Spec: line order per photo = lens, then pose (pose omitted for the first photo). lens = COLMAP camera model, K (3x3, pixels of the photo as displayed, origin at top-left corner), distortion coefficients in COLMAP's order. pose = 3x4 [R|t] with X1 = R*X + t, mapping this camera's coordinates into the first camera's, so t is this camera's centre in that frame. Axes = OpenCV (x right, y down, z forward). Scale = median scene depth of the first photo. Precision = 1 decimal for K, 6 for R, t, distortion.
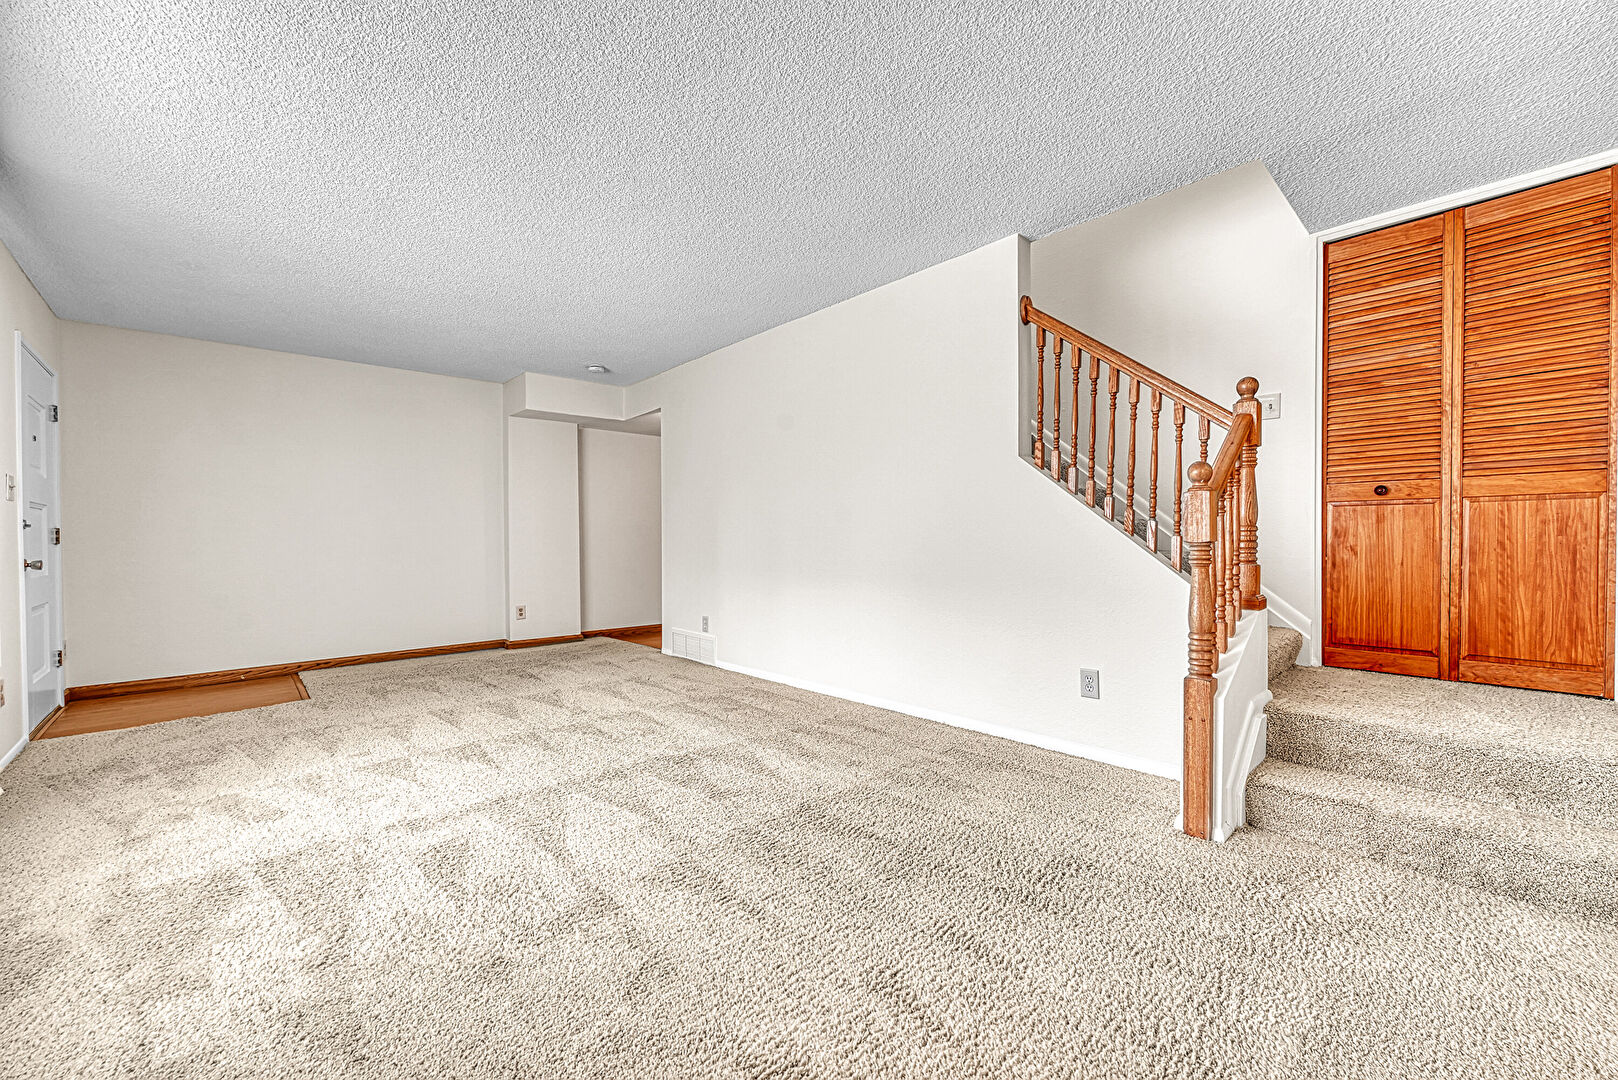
lens RADIAL K [[647.6, 0, 805.8], [0, 647.6, 545.7], [0, 0, 1]] dist [-0.000428, 0.000078]
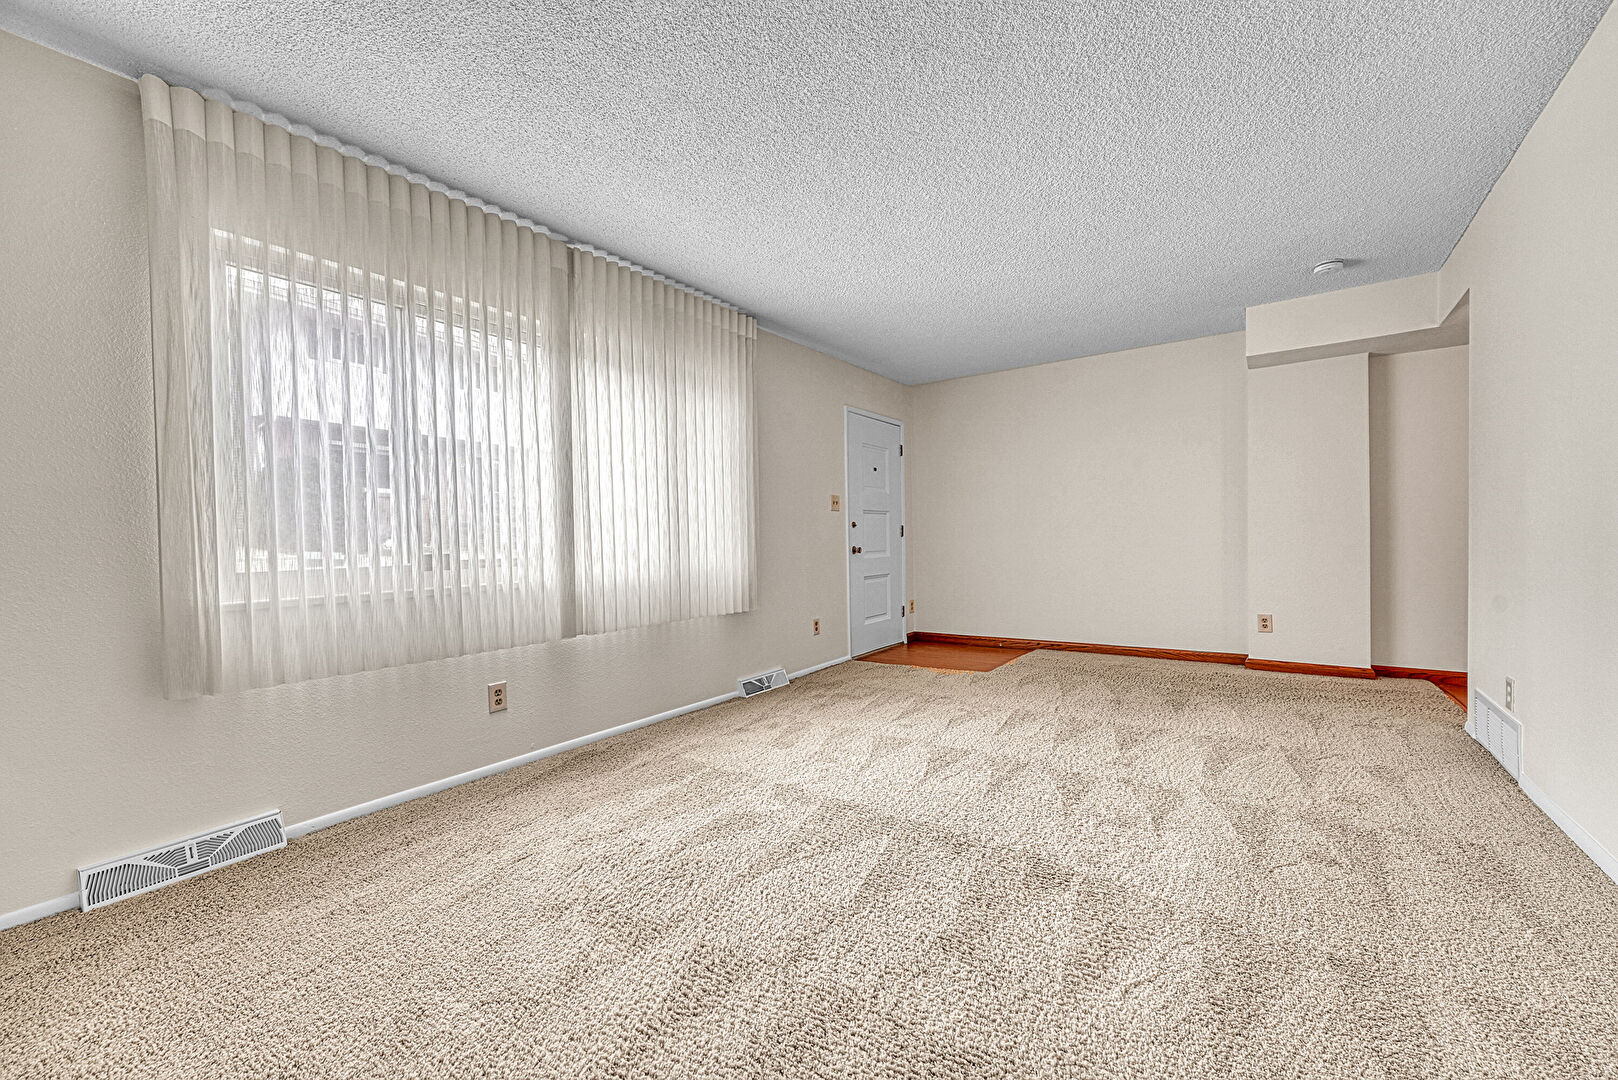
lens RADIAL K [[647.6, 0, 811.7], [0, 647.6, 542.2], [0, 0, 1]] dist [-0.000428, 0.000078]
pose [[0.205833, 0.011238, -0.978523, 0.374660], [0.007141, 0.999890, 0.012986, -0.012178], [0.978561, -0.009661, 0.205730, 0.612991]]
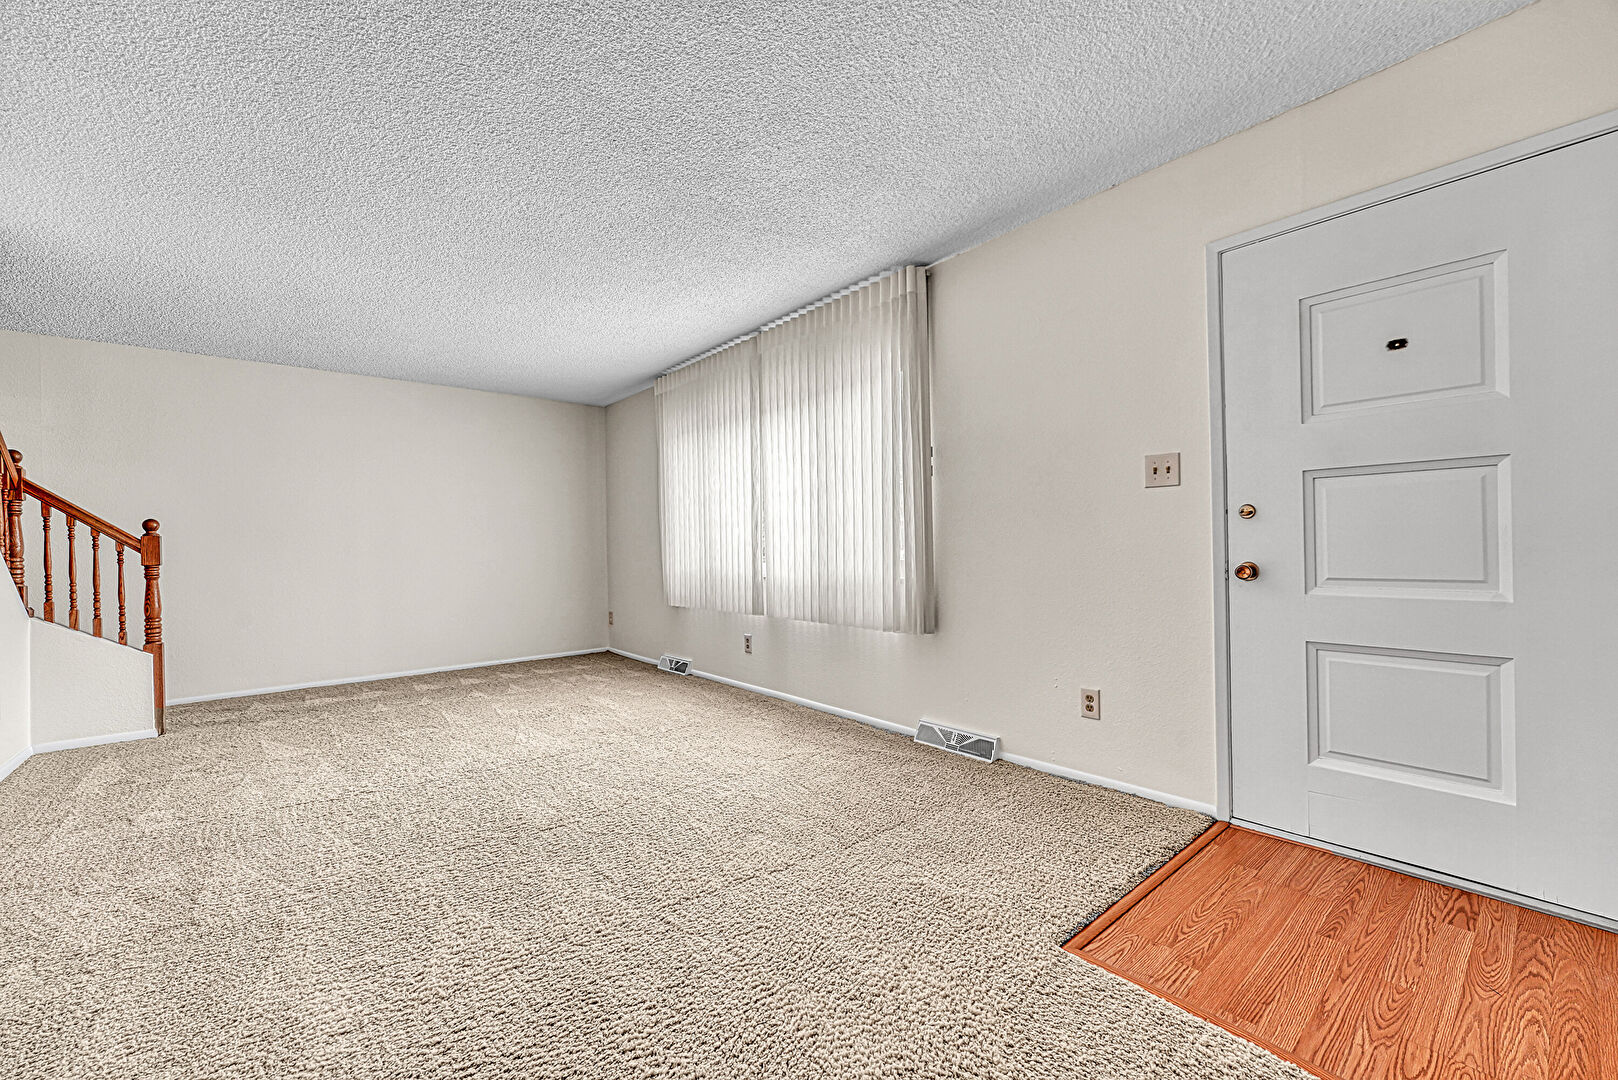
lens RADIAL K [[647.6, 0, 816.6], [0, 647.6, 552.5], [0, 0, 1]] dist [-0.000428, 0.000078]
pose [[-0.999359, 0.007799, 0.034951, -0.825185], [0.008013, 0.999950, 0.005997, 0.002541], [-0.034903, 0.006273, -0.999371, 1.821631]]
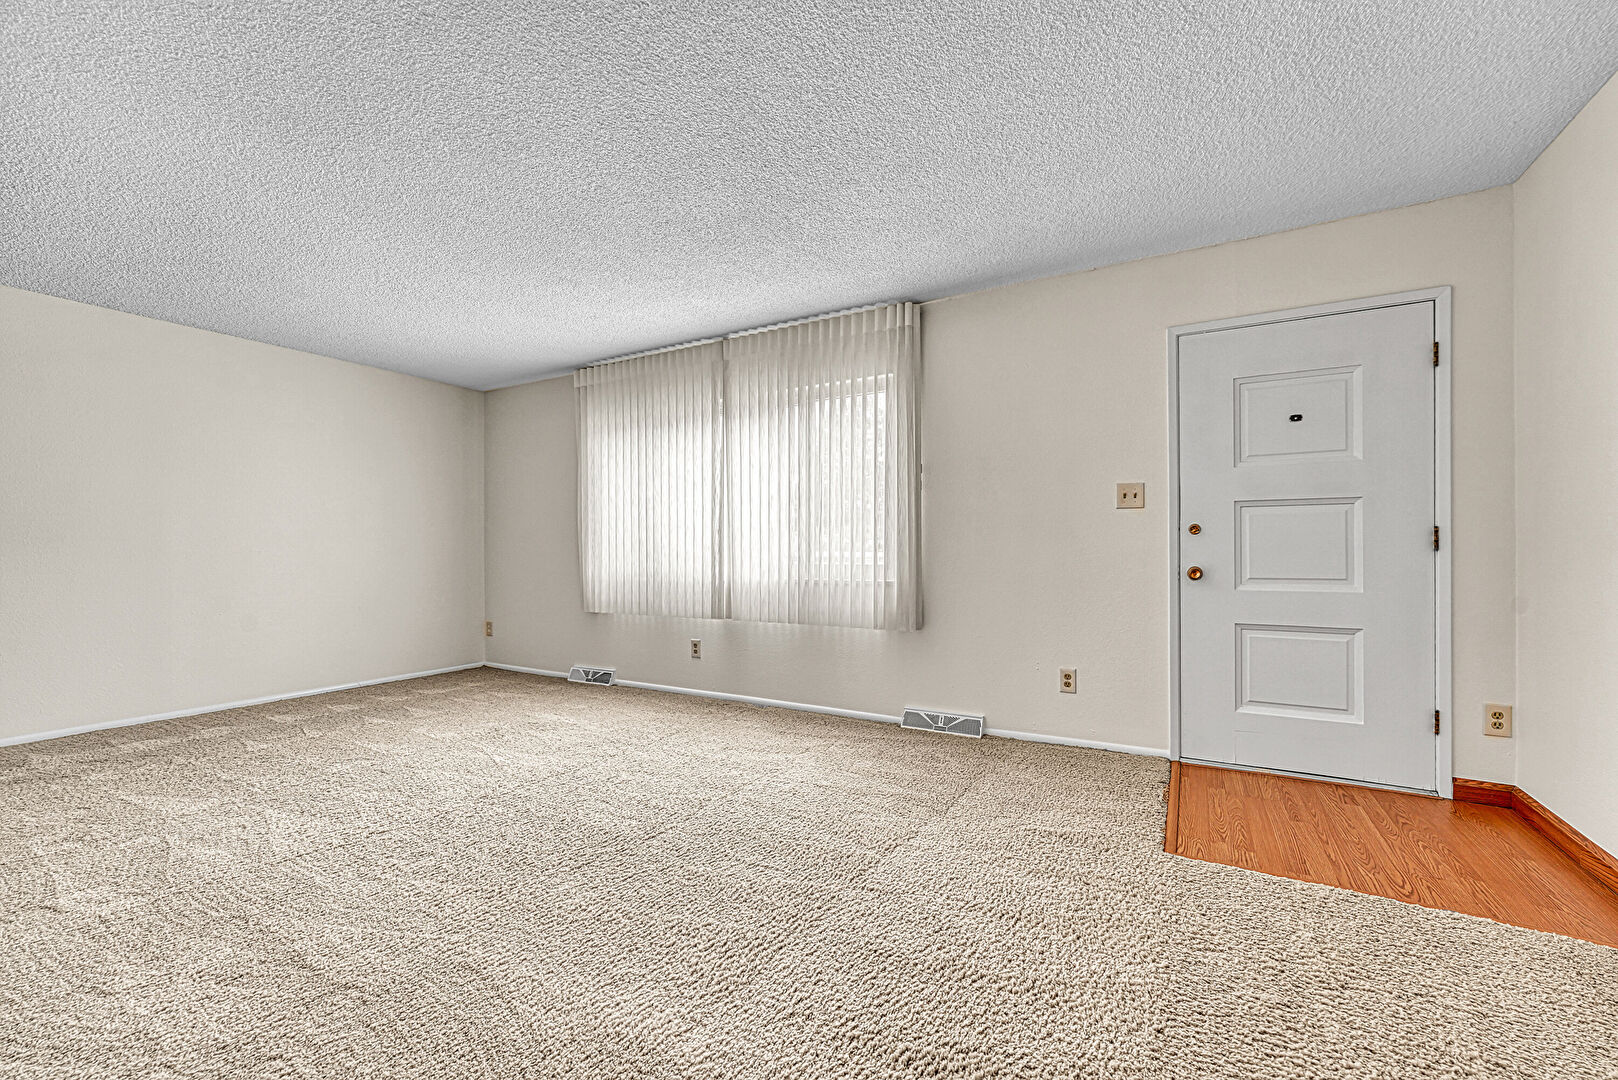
lens RADIAL K [[647.6, 0, 843.4], [0, 647.6, 554.8], [0, 0, 1]] dist [-0.000428, 0.000078]
pose [[-0.949165, -0.003228, -0.314764, -0.466704], [-0.003330, 0.999994, -0.000213, 0.005801], [0.314763, 0.000846, -0.949170, 1.844833]]
